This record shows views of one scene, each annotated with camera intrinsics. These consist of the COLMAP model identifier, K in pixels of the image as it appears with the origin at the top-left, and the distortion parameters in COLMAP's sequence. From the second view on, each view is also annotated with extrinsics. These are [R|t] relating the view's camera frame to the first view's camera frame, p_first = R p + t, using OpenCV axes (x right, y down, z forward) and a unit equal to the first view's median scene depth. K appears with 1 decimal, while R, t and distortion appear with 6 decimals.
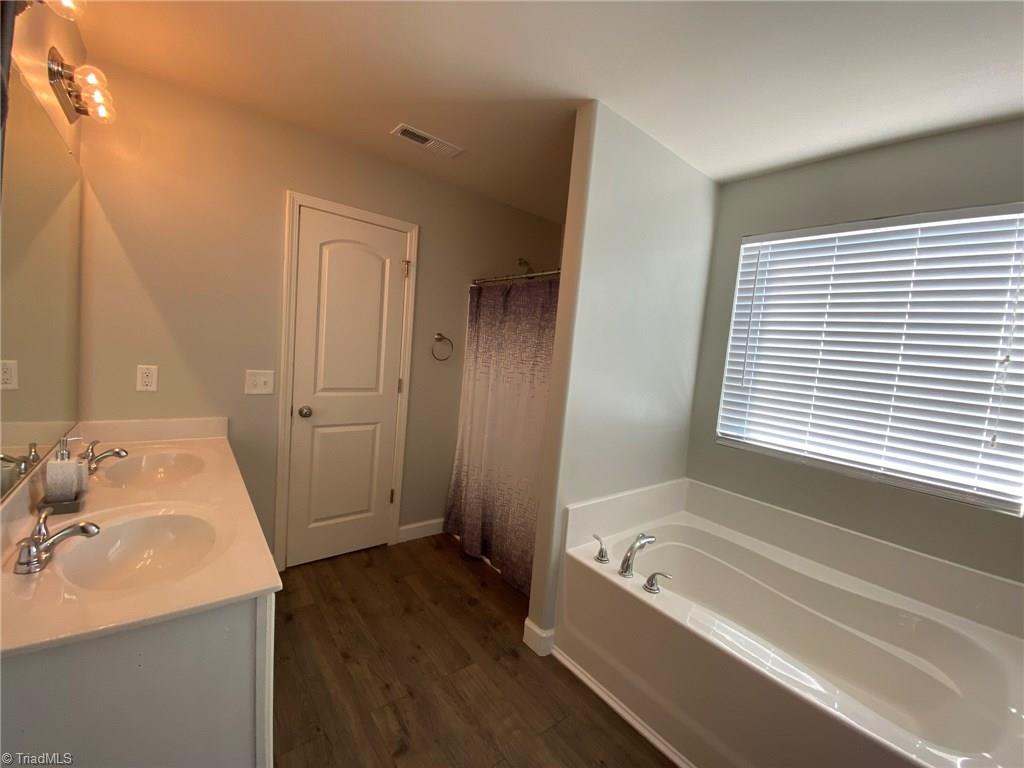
lens RADIAL K [[416.9, 0, 521.5], [0, 416.9, 382.1], [0, 0, 1]] dist [0.019899, -0.020498]
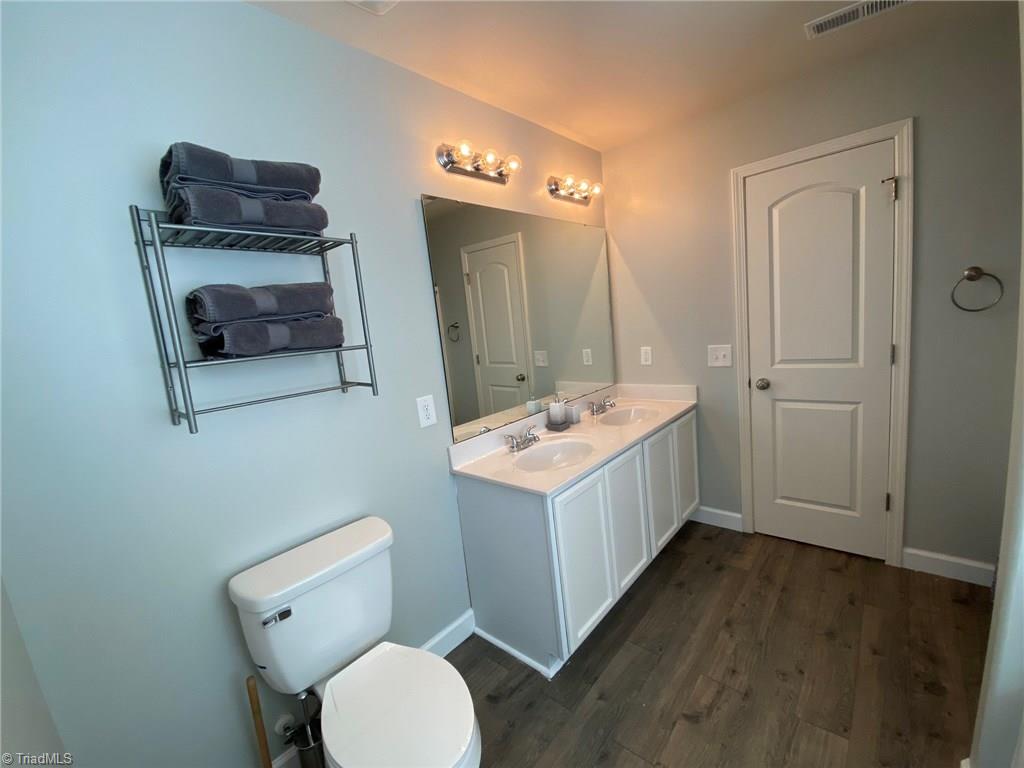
lens RADIAL K [[416.9, 0, 521.5], [0, 416.9, 382.1], [0, 0, 1]] dist [0.019899, -0.020498]
pose [[0.156660, 0.033668, -0.987078, 0.375810], [0.033148, 0.998676, 0.039325, 0.008443], [0.987096, -0.038881, 0.155337, 0.283882]]
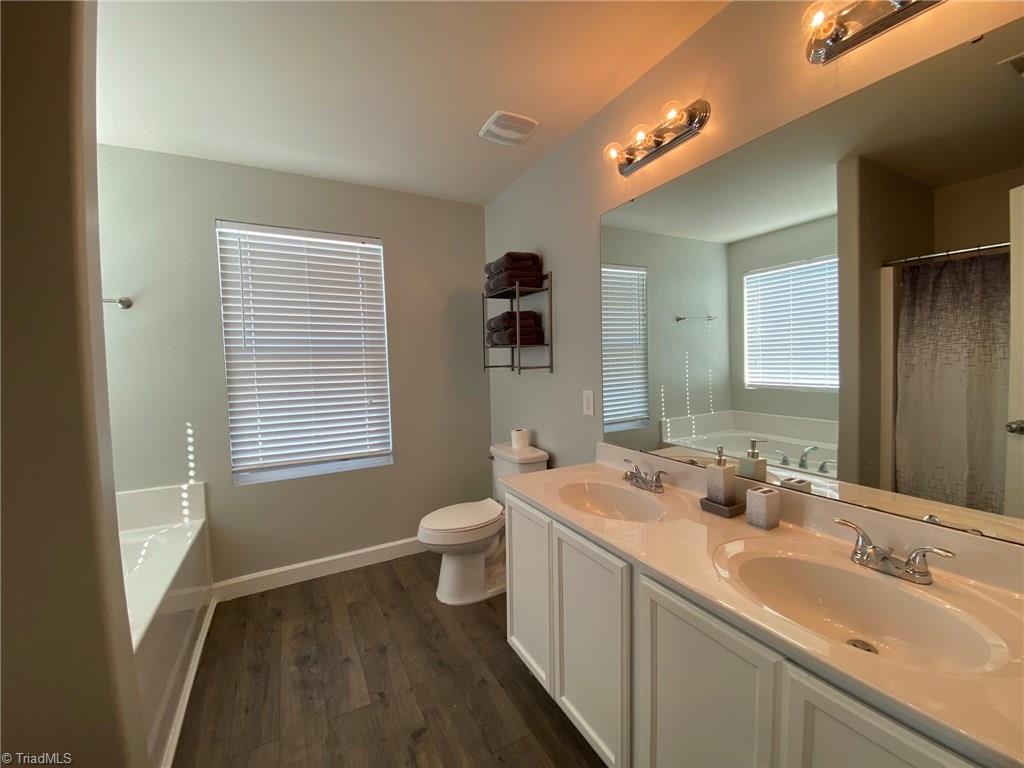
lens RADIAL K [[416.9, 0, 521.5], [0, 416.9, 382.1], [0, 0, 1]] dist [0.019899, -0.020498]
pose [[-0.981955, -0.075150, 0.173541, -0.395210], [-0.047573, 0.986304, 0.157926, -0.092720], [-0.183033, 0.146821, -0.972082, 1.110875]]
